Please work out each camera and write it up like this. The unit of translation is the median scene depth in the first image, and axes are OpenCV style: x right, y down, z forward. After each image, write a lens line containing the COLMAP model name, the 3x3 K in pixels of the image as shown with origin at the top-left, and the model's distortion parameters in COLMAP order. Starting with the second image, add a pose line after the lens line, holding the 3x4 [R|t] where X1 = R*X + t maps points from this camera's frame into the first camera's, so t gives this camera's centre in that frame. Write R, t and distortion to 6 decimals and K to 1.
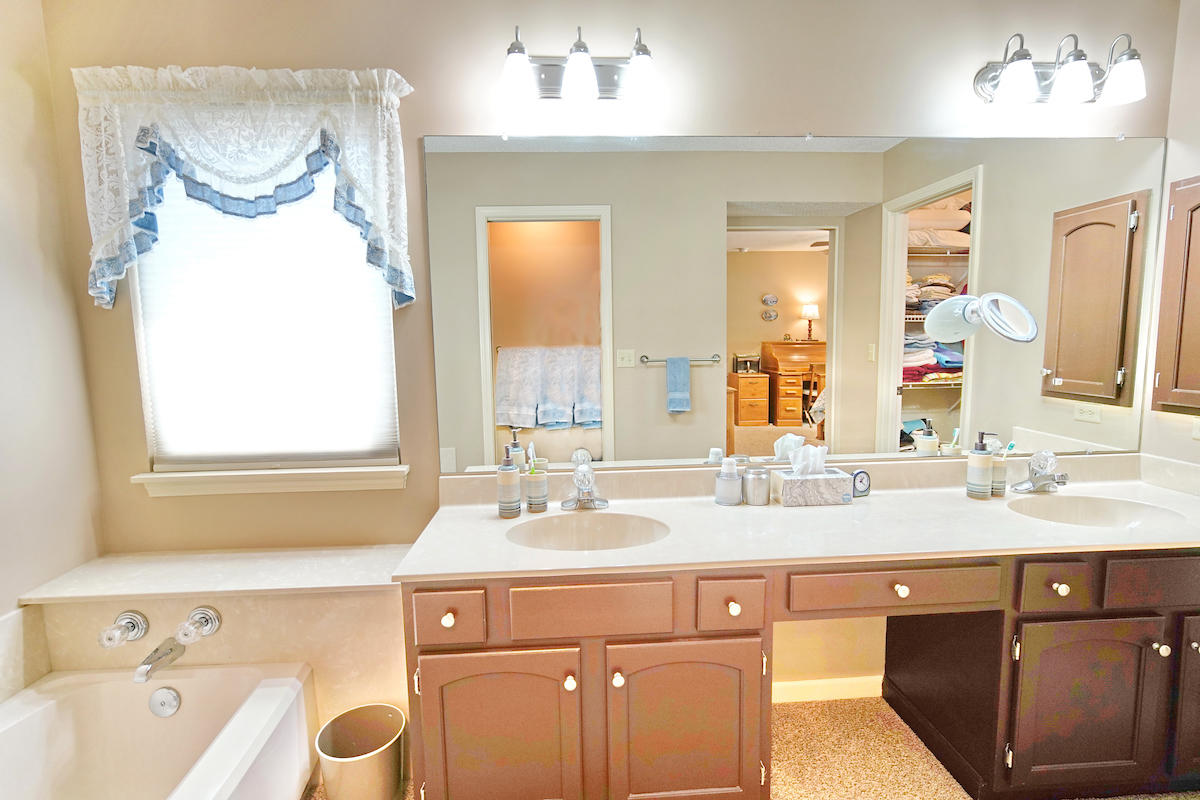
lens RADIAL K [[567.3, 0, 601.5], [0, 567.3, 396.8], [0, 0, 1]] dist [-0.008839, 0.005293]
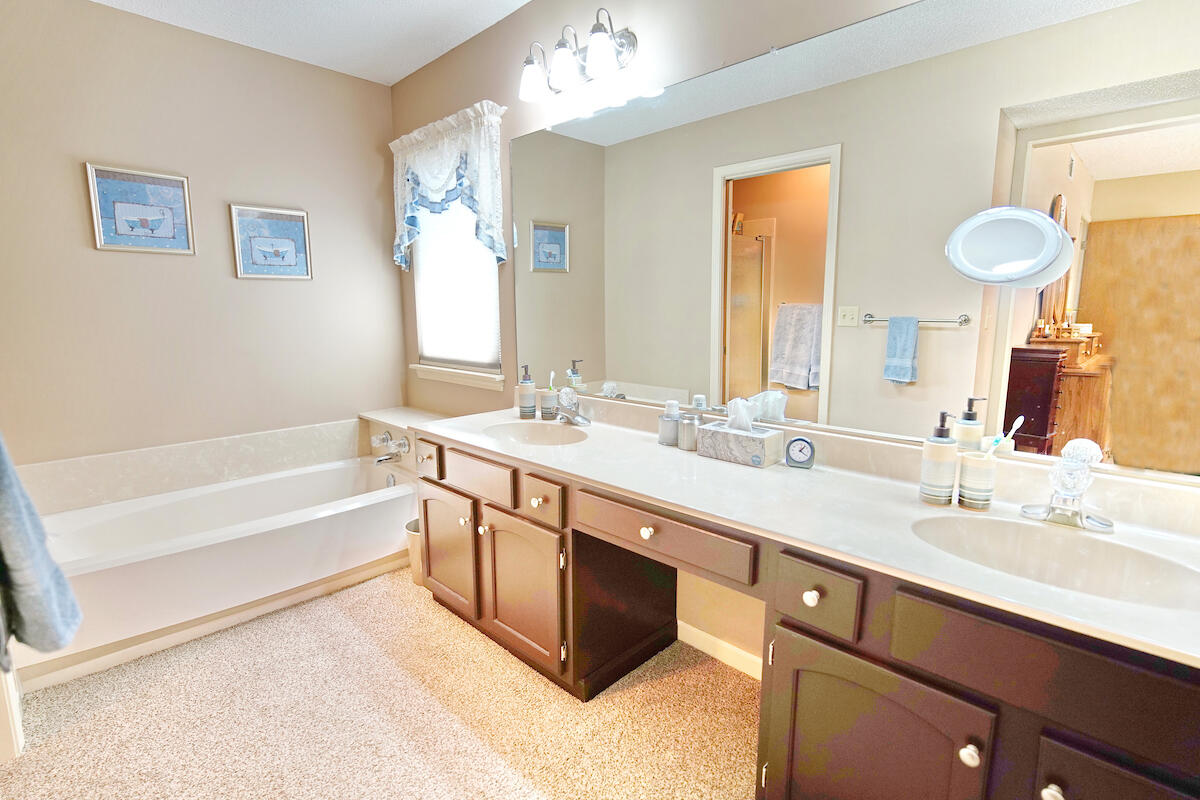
lens RADIAL K [[567.3, 0, 619.7], [0, 567.3, 402.2], [0, 0, 1]] dist [-0.008839, 0.005293]
pose [[0.683621, 0.135397, -0.717168, 0.934057], [-0.086542, 0.990747, 0.104554, 0.010495], [0.724688, -0.009410, 0.689013, 0.217227]]
